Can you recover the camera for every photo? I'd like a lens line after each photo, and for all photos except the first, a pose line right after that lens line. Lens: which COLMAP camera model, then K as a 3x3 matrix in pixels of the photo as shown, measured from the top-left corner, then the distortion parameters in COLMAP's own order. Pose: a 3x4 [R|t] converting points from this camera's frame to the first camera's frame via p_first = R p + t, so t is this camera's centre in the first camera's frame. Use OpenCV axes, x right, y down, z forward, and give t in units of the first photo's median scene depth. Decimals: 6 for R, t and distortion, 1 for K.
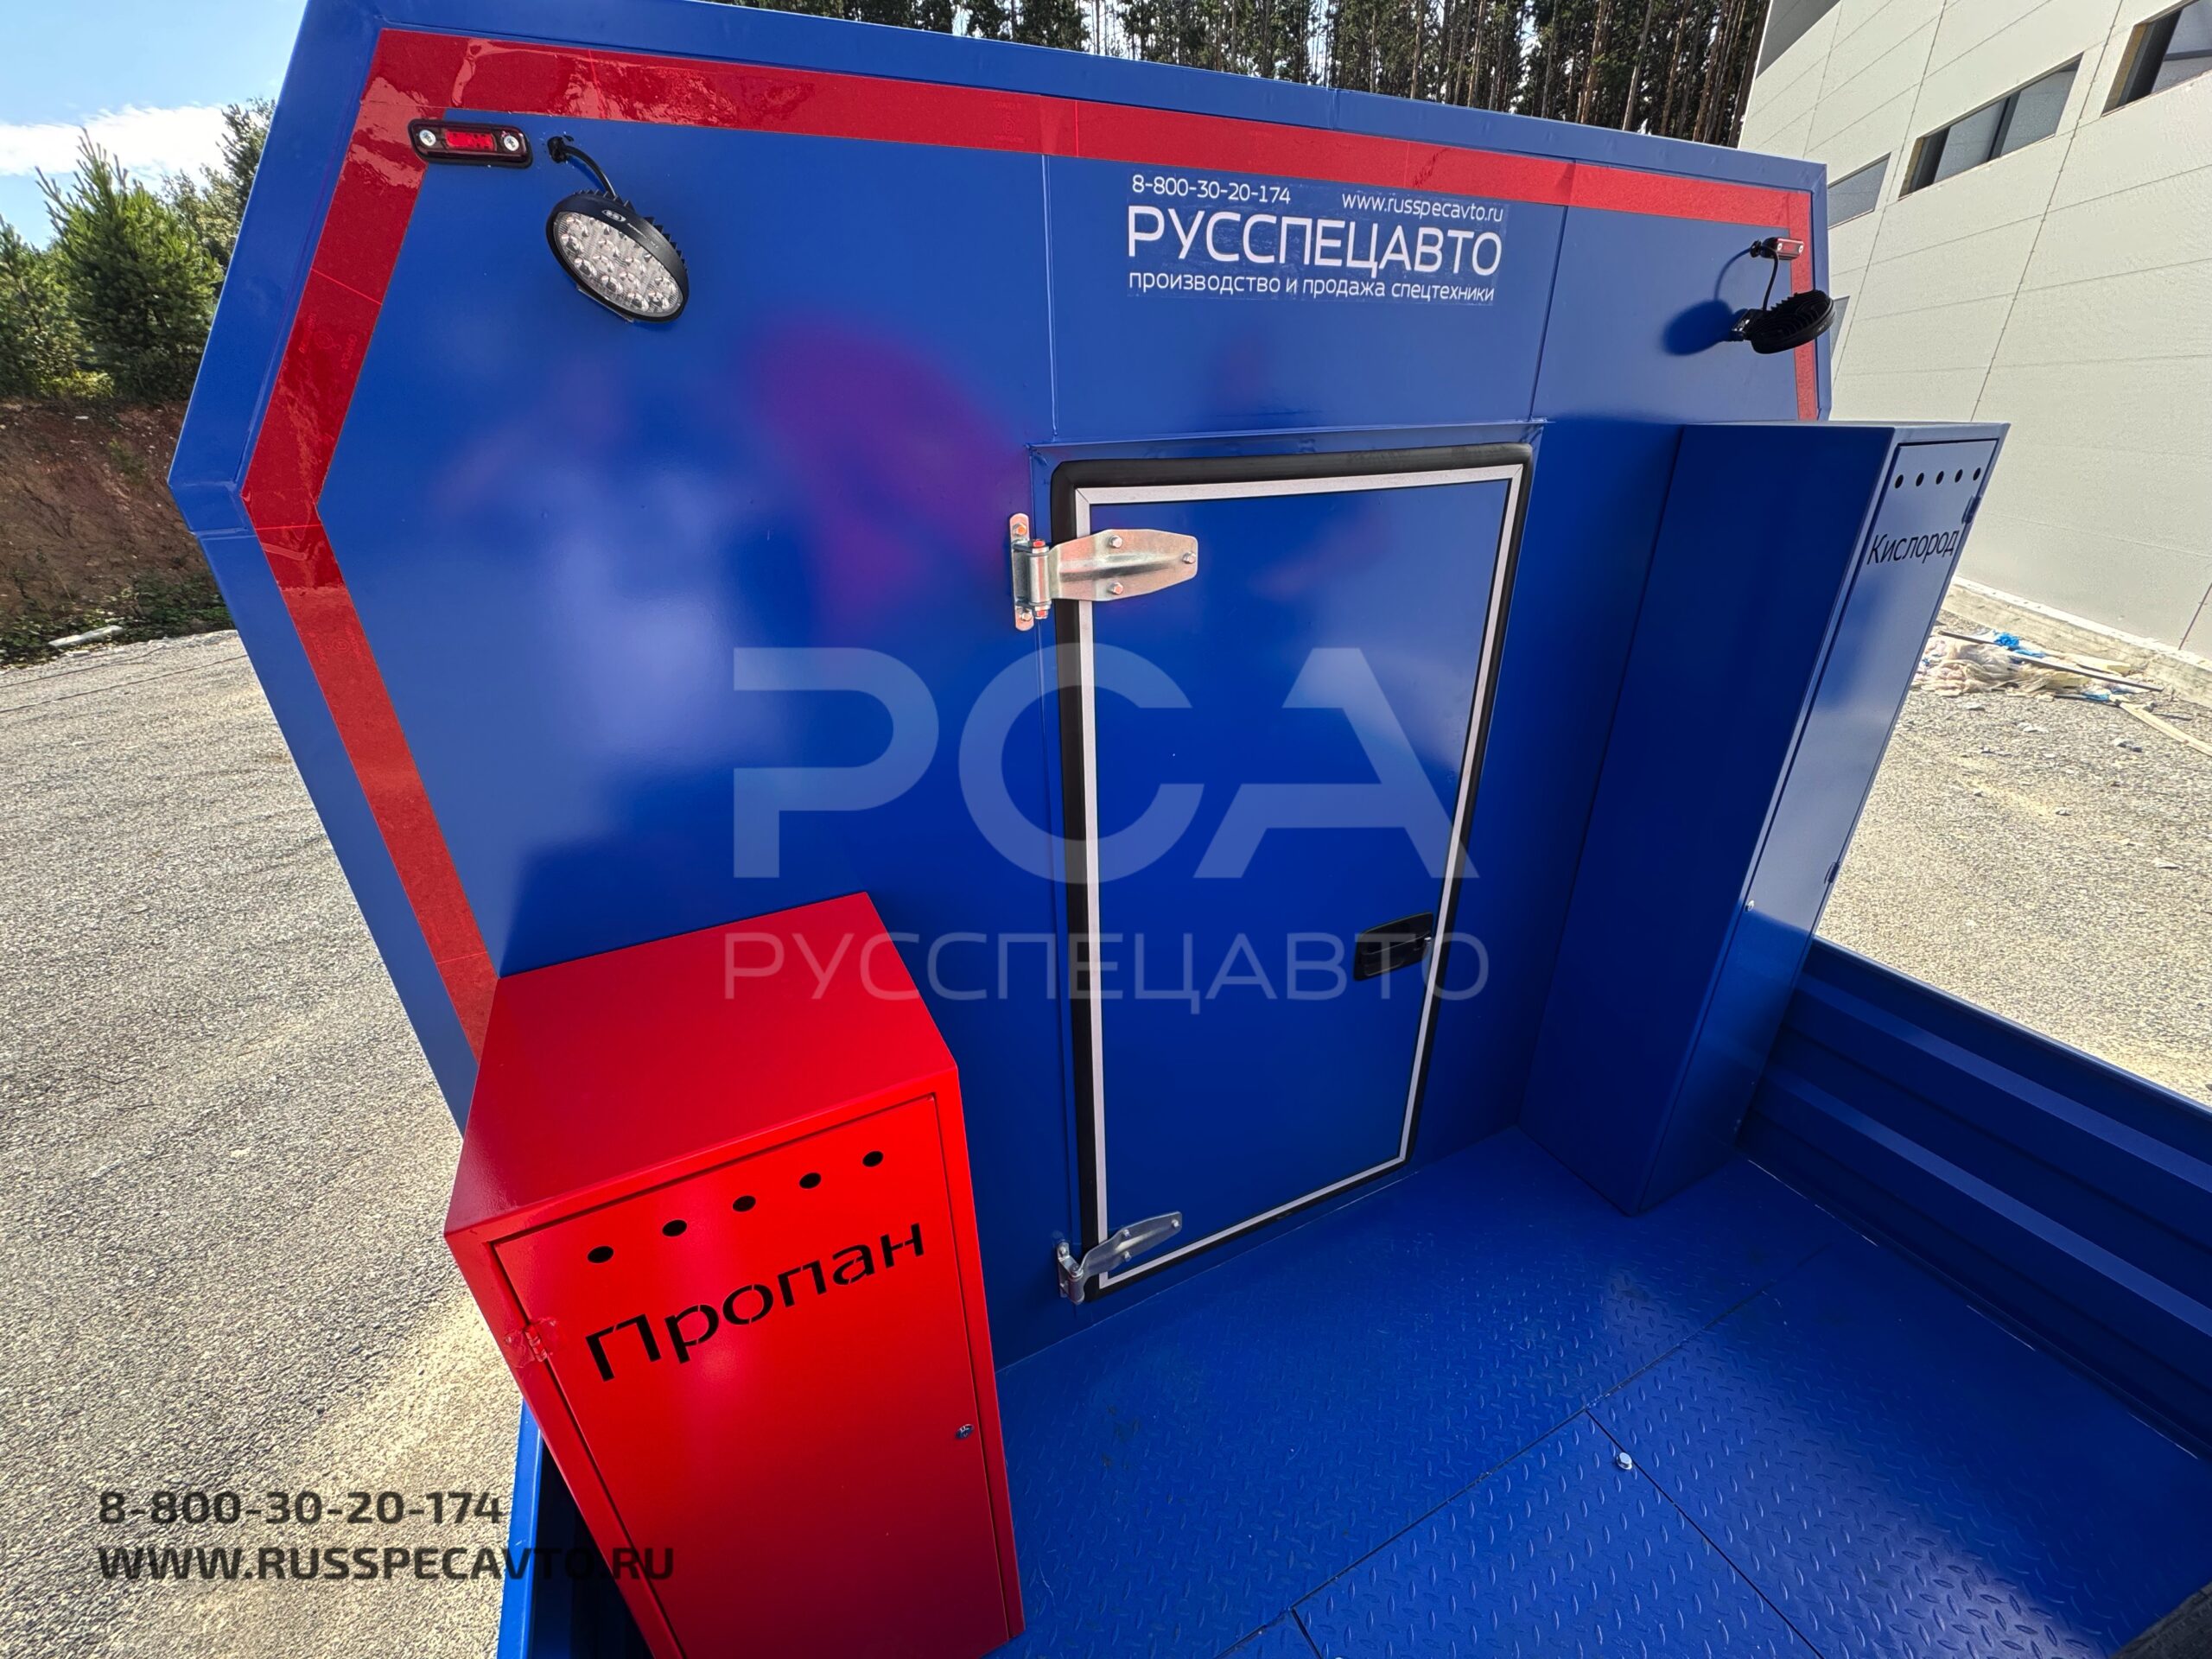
lens RADIAL K [[885.4, 0, 1106.0], [0, 885.4, 829.5], [0, 0, 1]] dist [-0.000894, -0.000038]
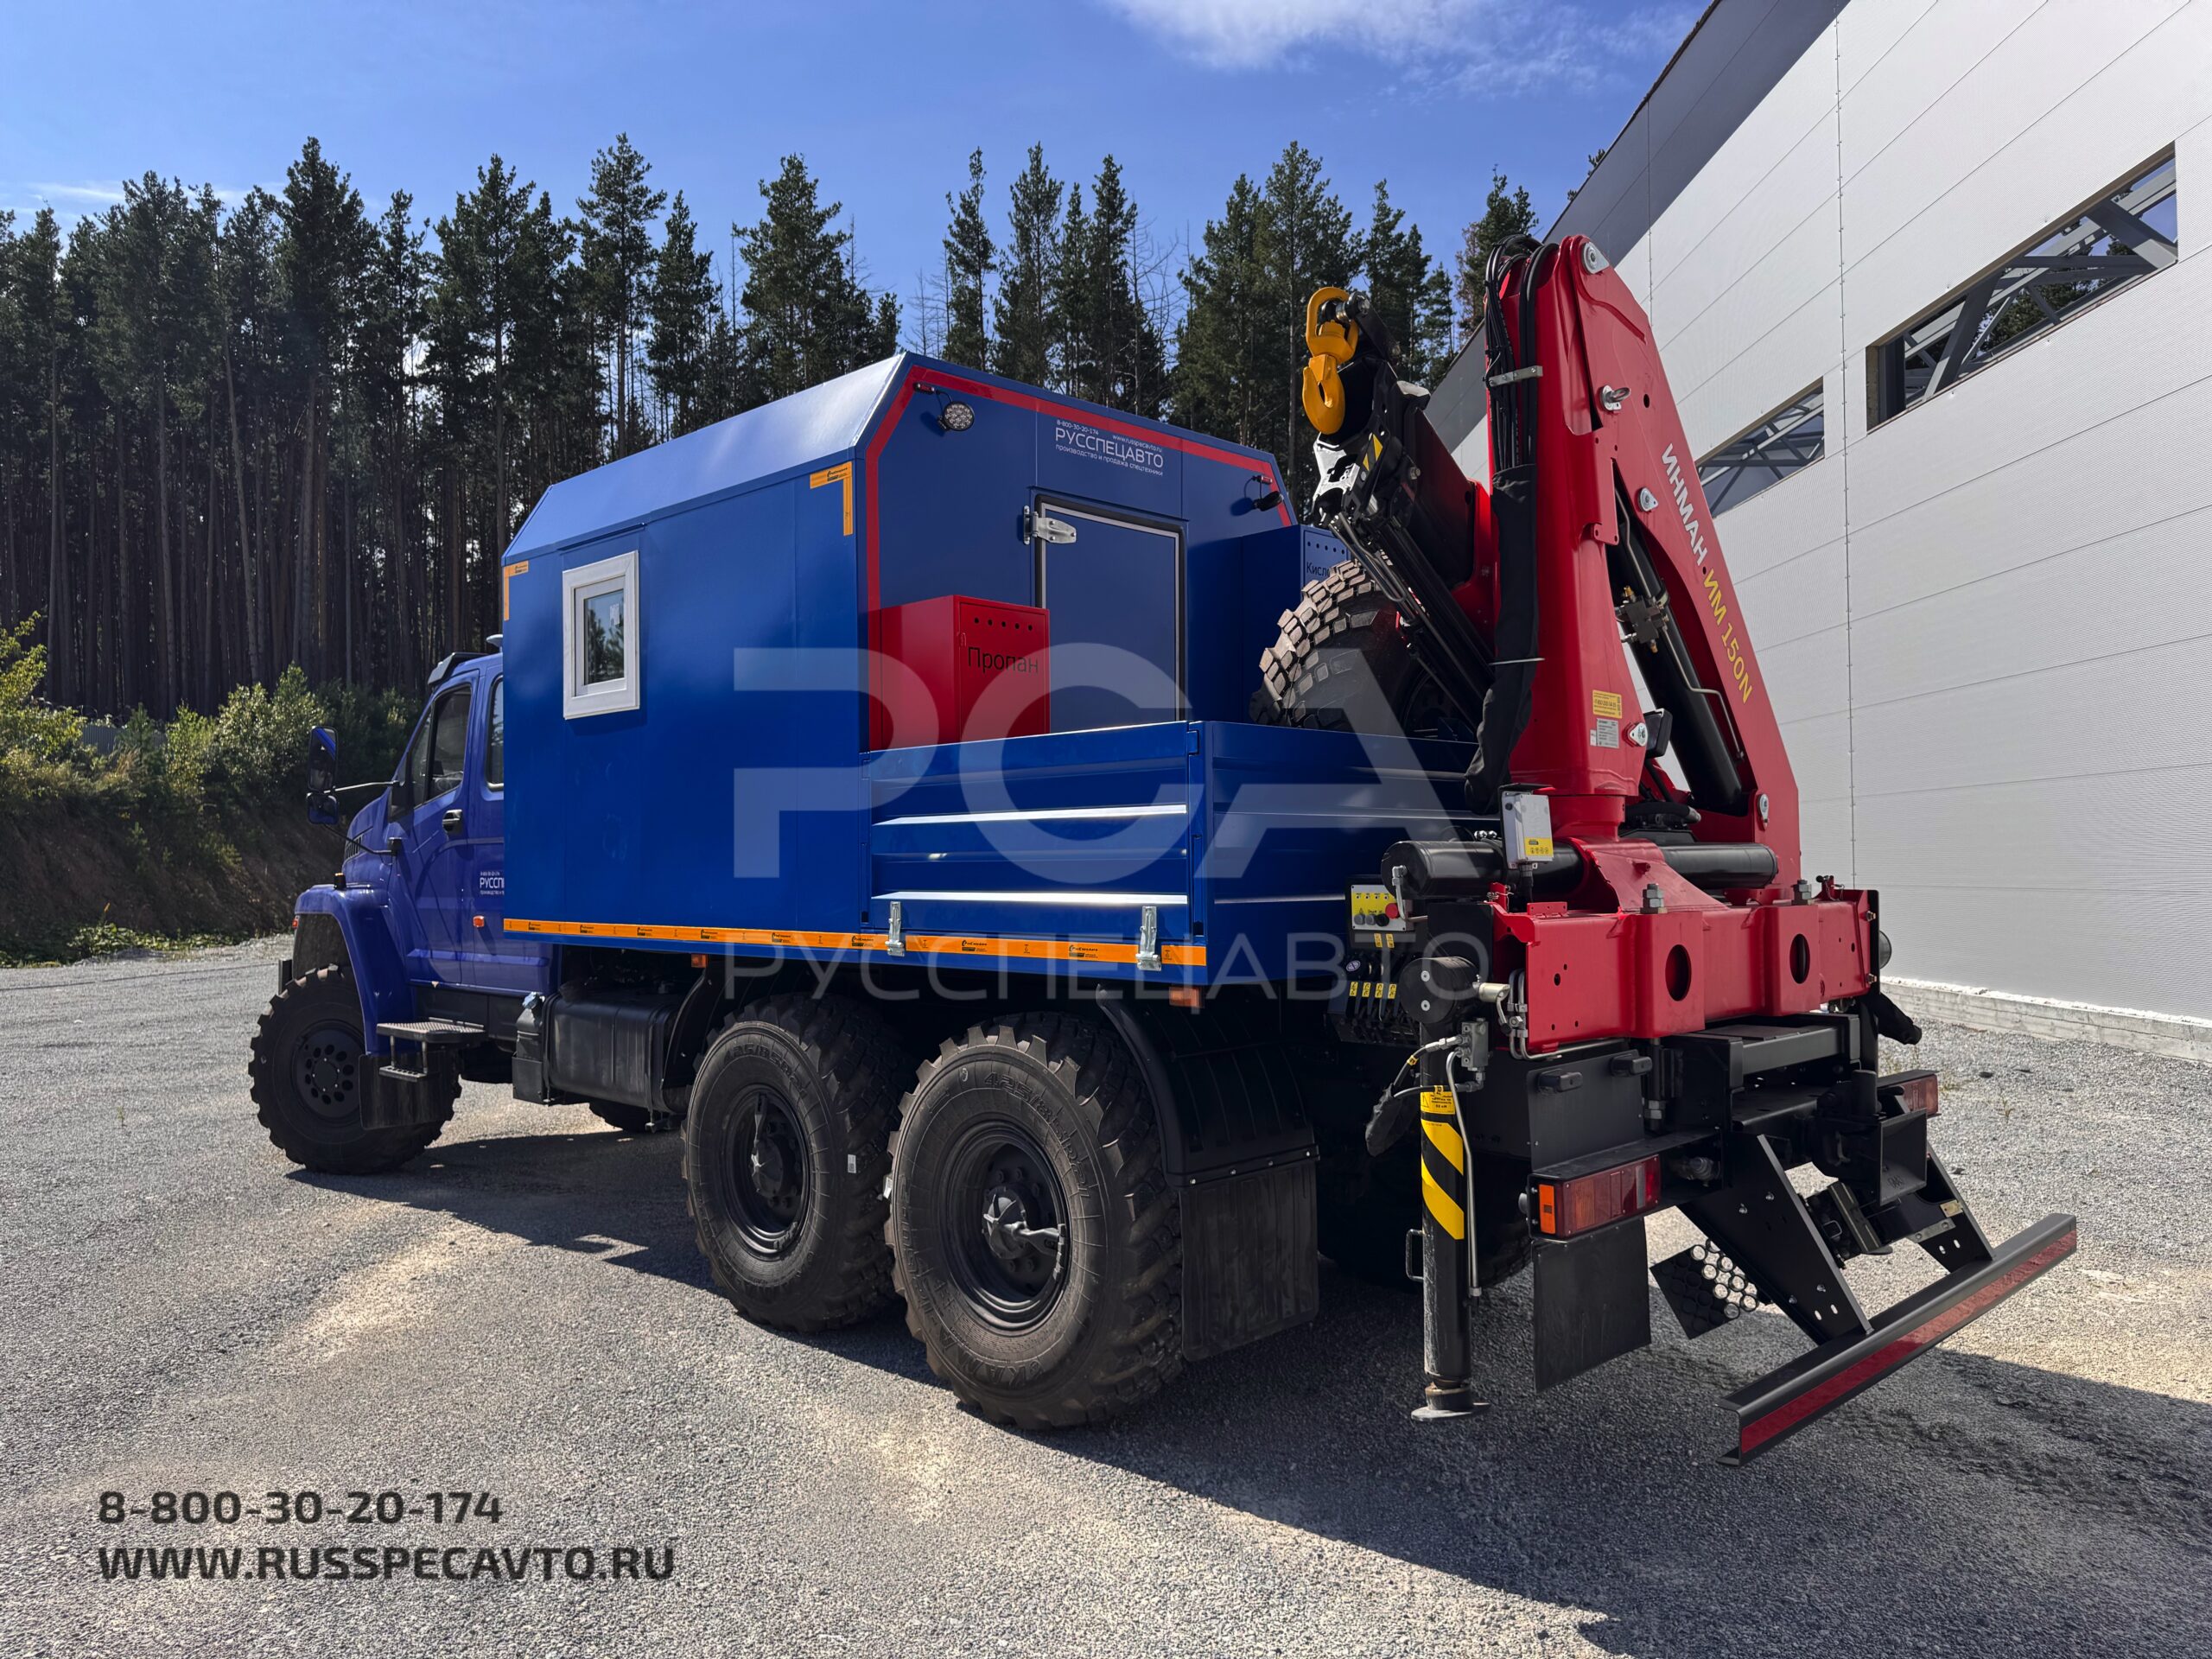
lens RADIAL K [[1563.8, 0, 1064.8], [0, 1563.8, 827.8], [0, 0, 1]] dist [-0.002533, 0.000111]
pose [[0.952931, 0.025388, 0.302123, -1.370238], [0.115077, 0.891632, -0.437892, 2.618861], [-0.280499, 0.452048, 0.846742, -2.693458]]
